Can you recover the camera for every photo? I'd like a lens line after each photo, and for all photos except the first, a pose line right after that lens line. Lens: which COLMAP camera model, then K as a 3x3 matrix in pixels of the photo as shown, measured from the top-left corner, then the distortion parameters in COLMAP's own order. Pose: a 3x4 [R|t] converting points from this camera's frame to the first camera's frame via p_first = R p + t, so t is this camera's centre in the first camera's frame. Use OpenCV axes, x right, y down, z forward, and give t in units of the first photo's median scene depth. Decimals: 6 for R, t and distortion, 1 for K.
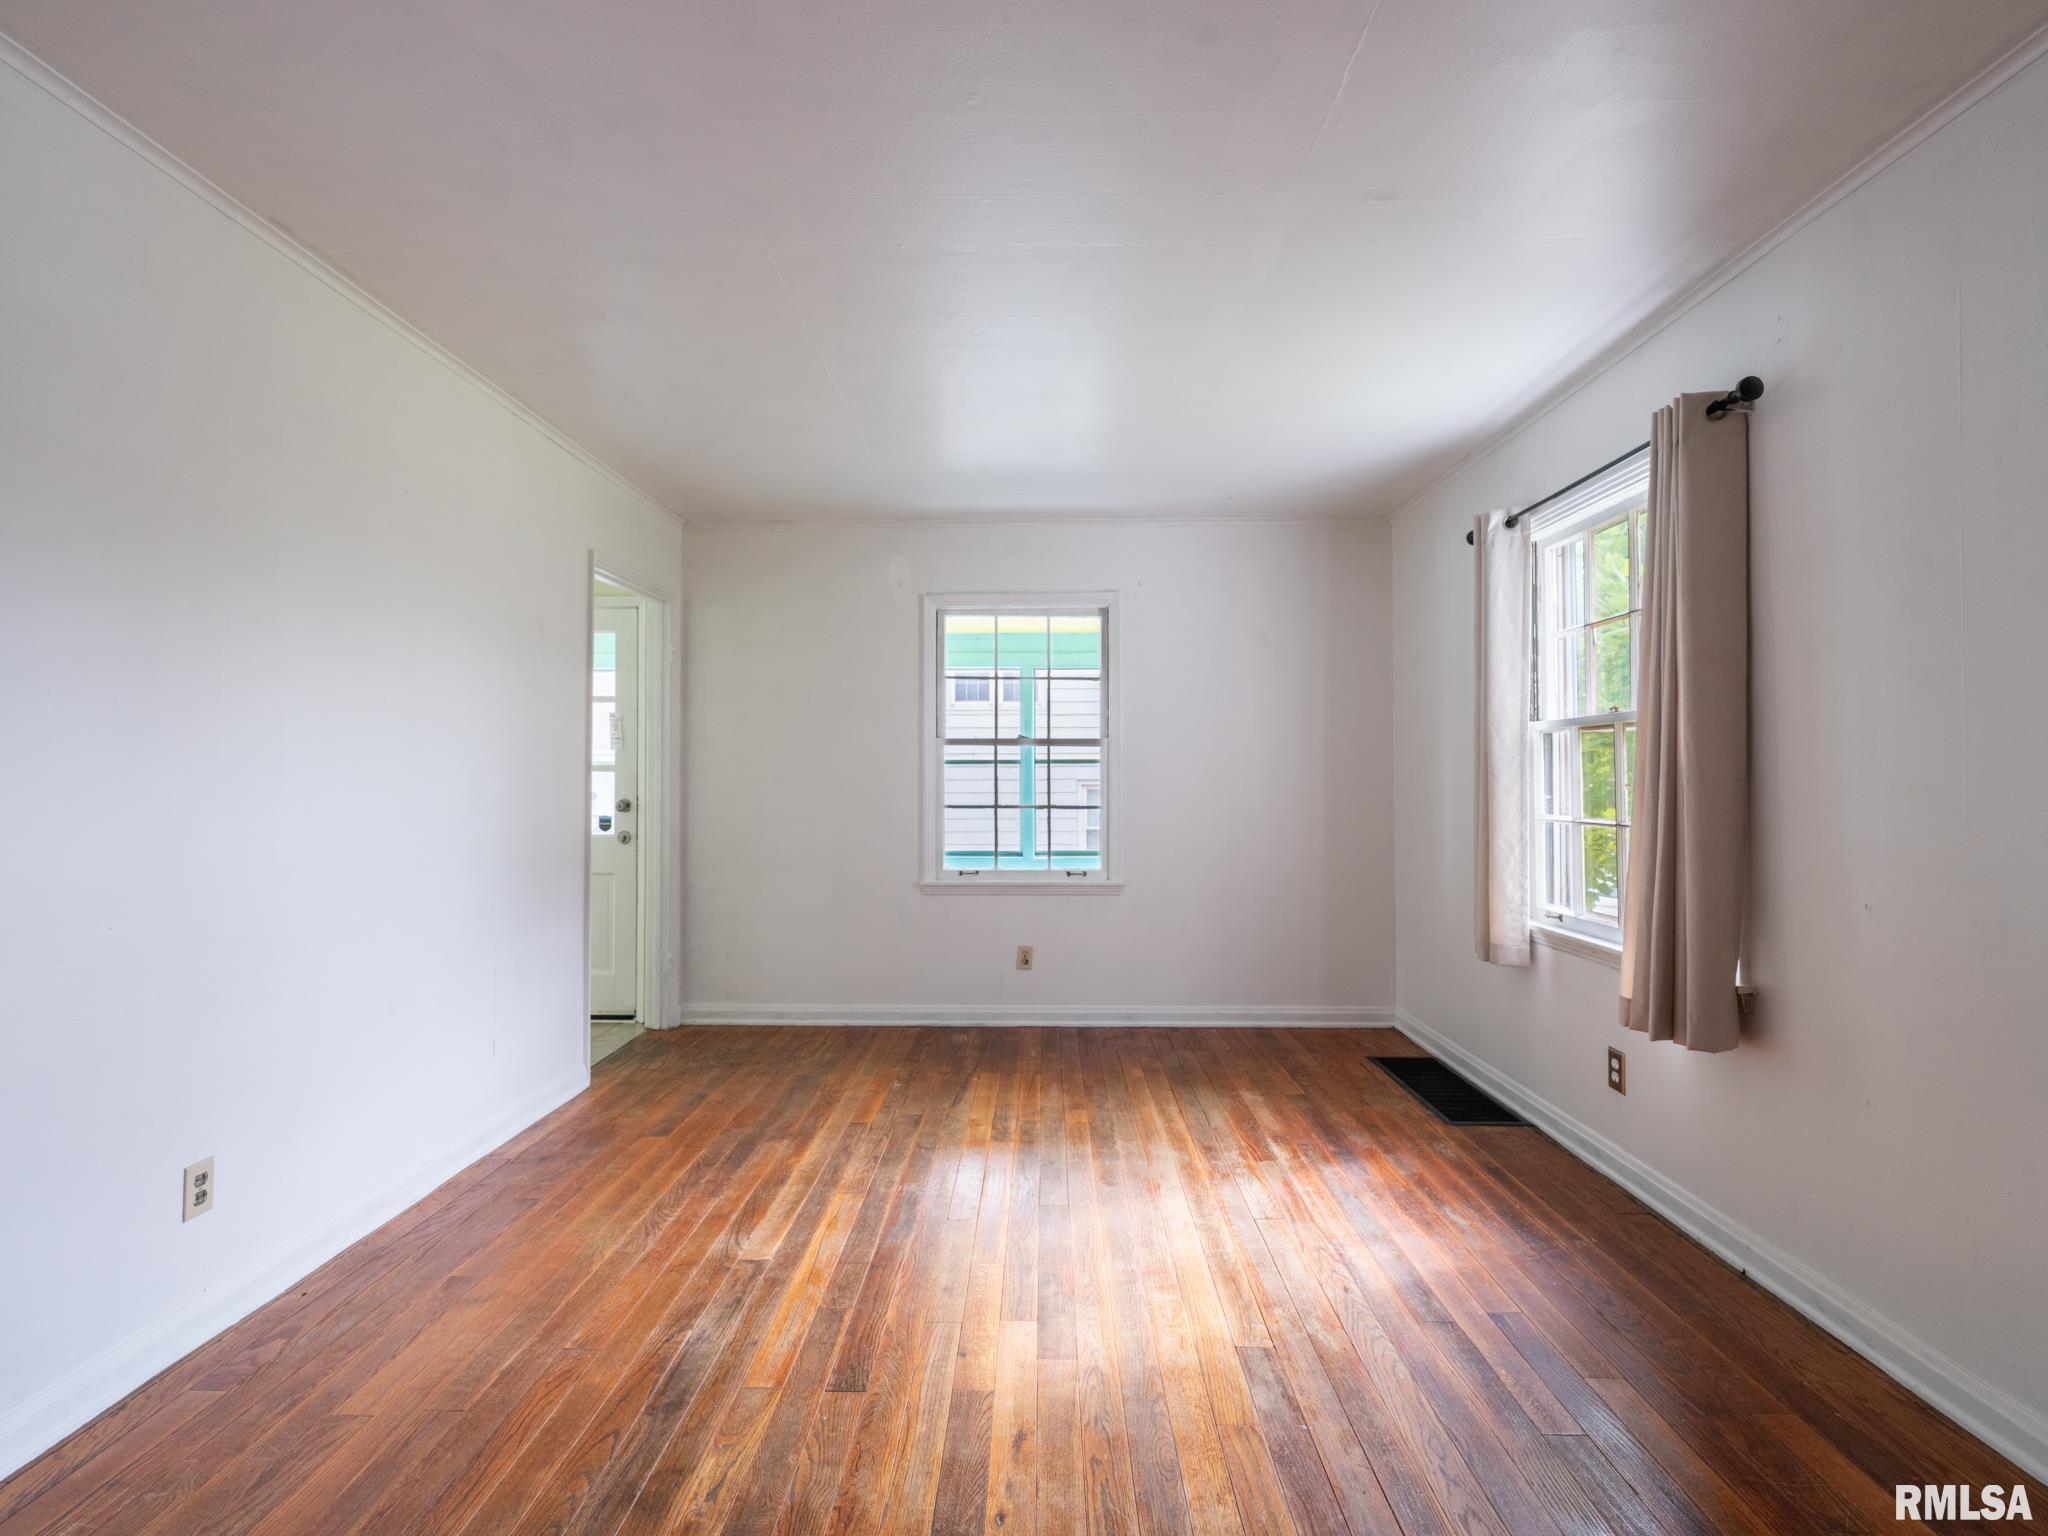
lens RADIAL K [[942.4, 0, 1024.0], [0, 942.4, 768.0], [0, 0, 1]] dist [-0.001990, 0.001068]
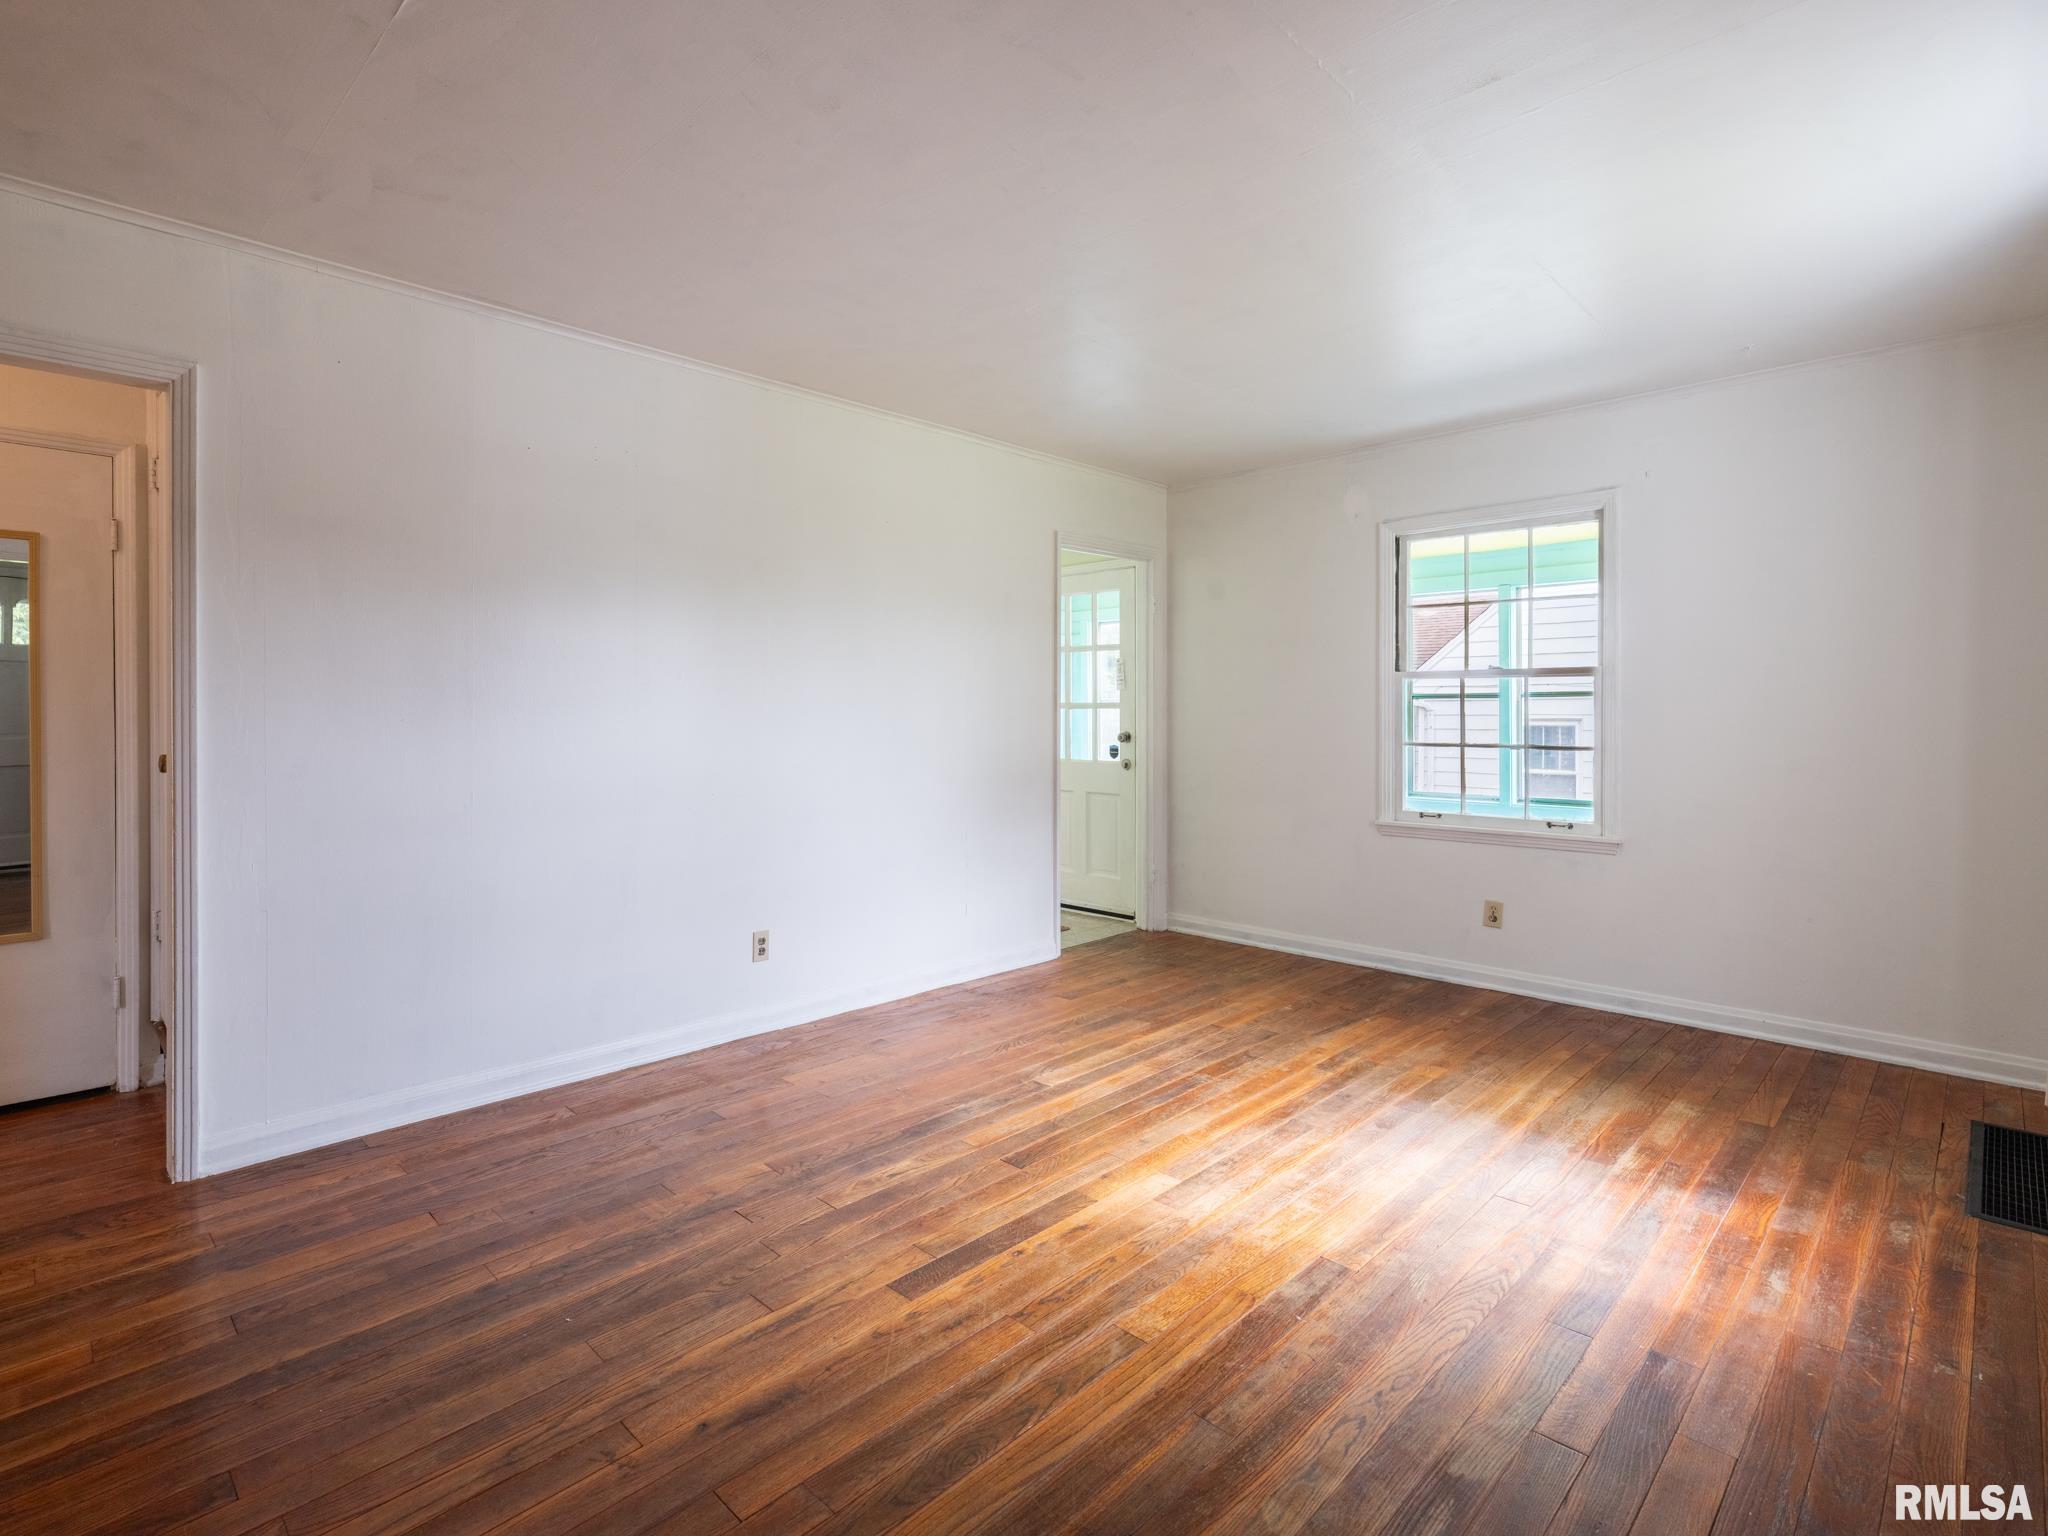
lens RADIAL K [[1002.2, 0, 967.7], [0, 1002.2, 724.5], [0, 0, 1]] dist [0.000205, 0.000954]
pose [[0.711579, 0.007976, -0.702561, 0.436519], [0.007817, 0.999784, 0.019267, -0.001801], [0.702563, -0.019202, 0.711363, -0.036031]]
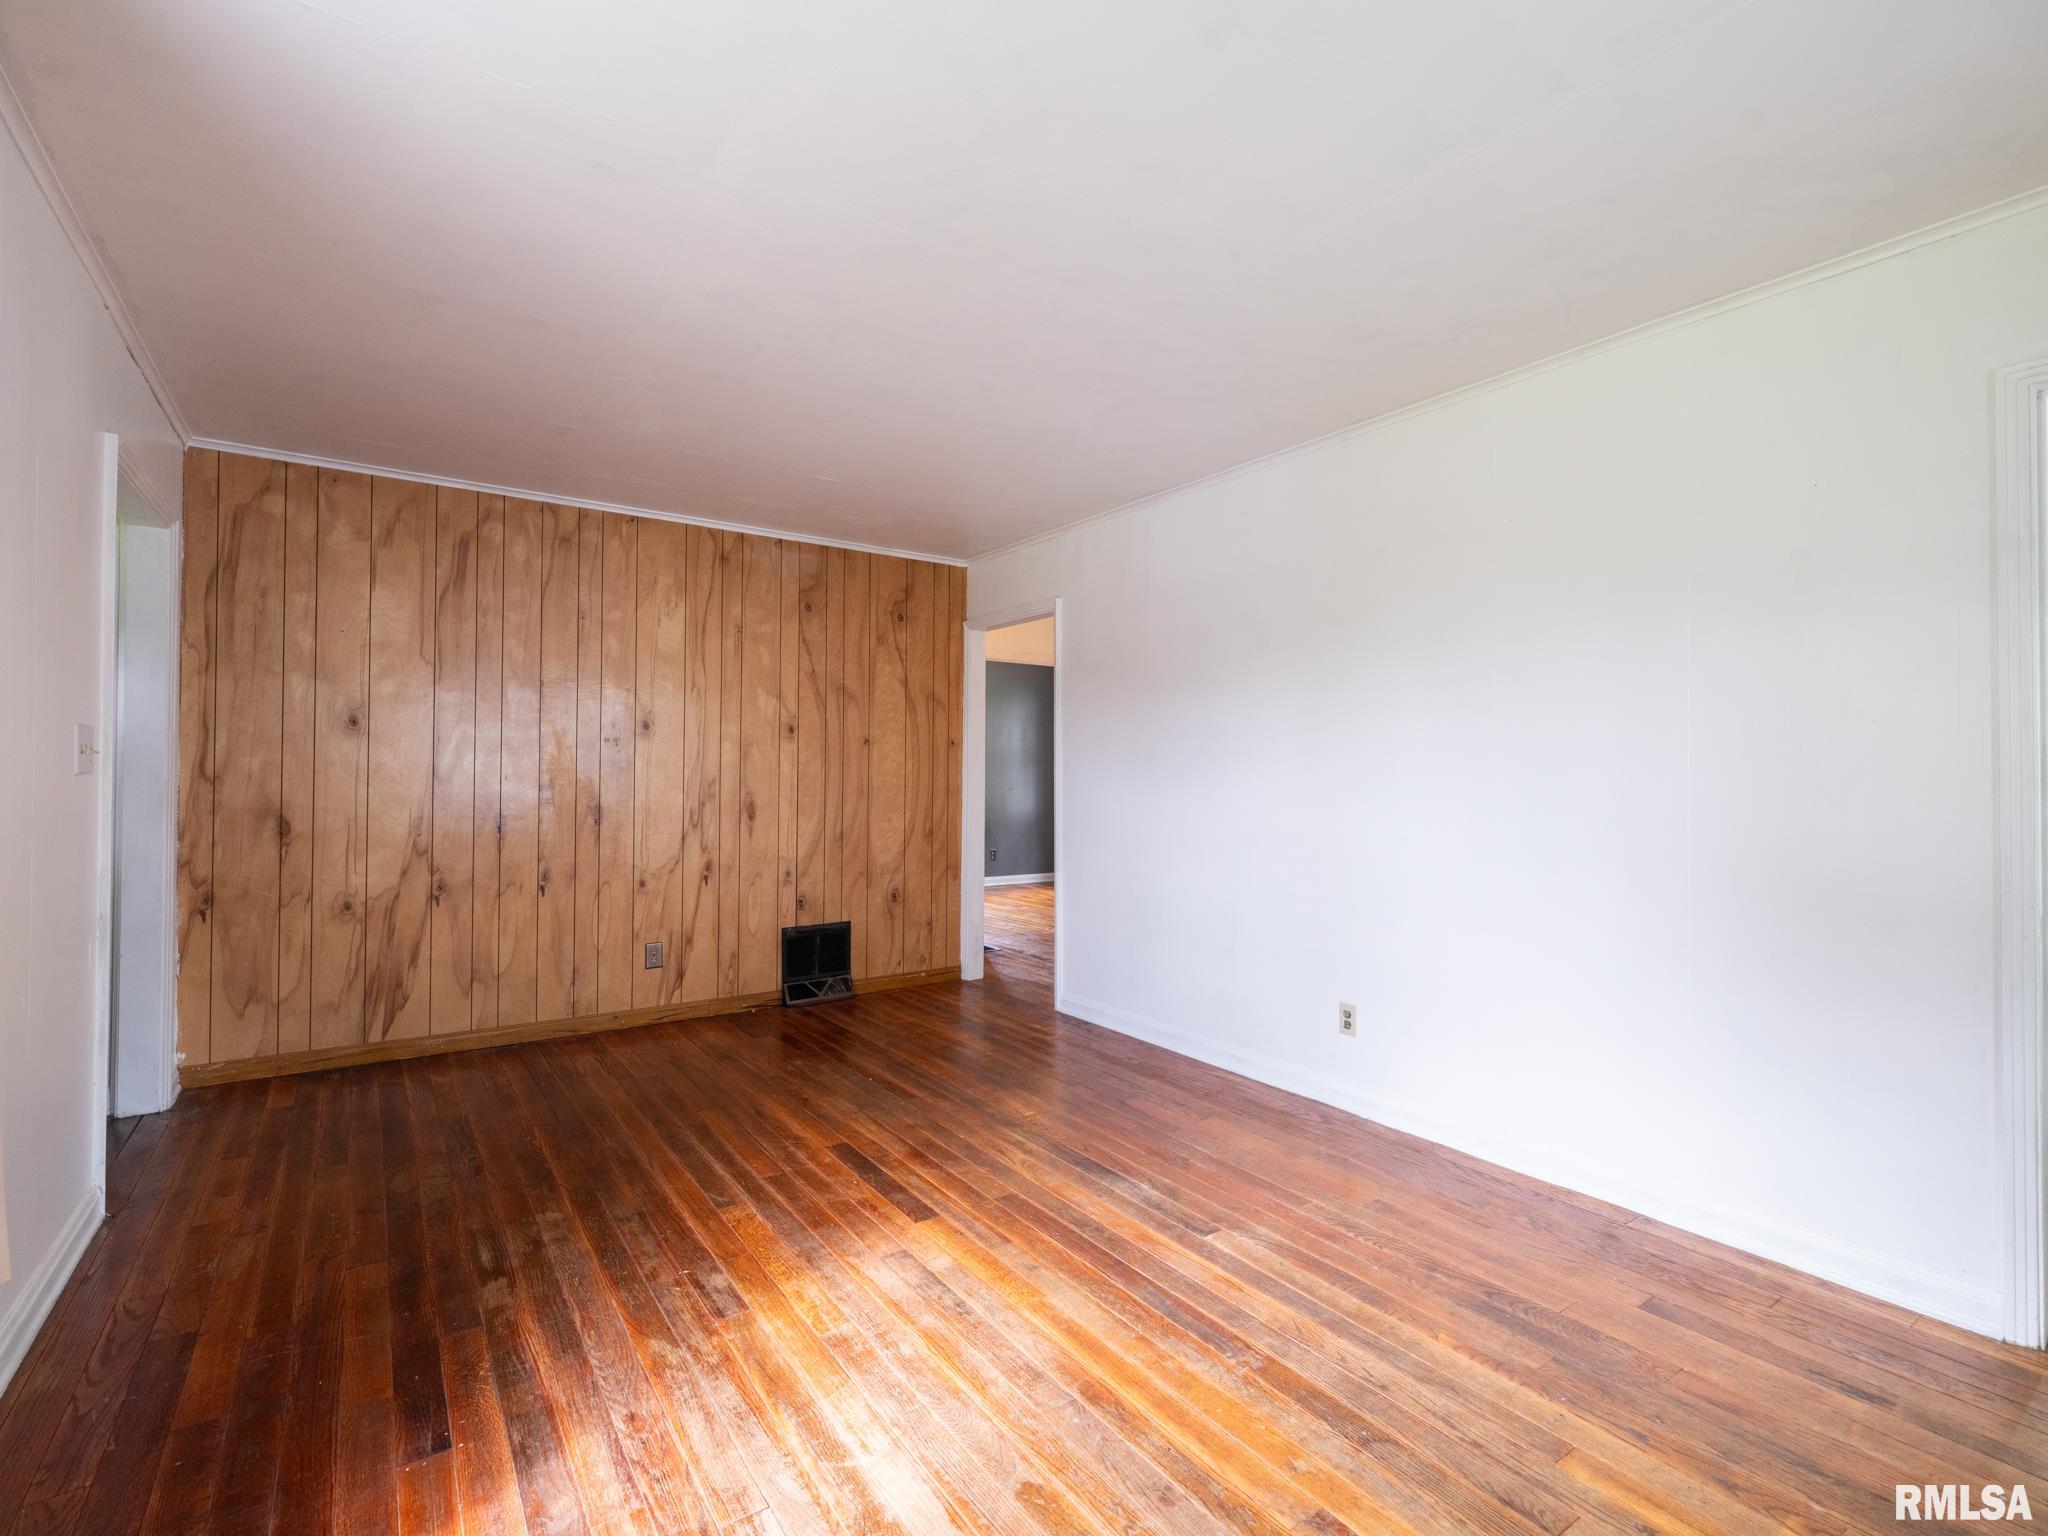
lens RADIAL K [[949.6, 0, 1024.0], [0, 949.6, 768.0], [0, 0, 1]] dist [-0.002402, 0.000551]
pose [[-0.808001, -0.007969, -0.589127, 0.368629], [0.001091, 0.999887, -0.015022, 0.010896], [0.589180, -0.012780, -0.807901, 1.240005]]
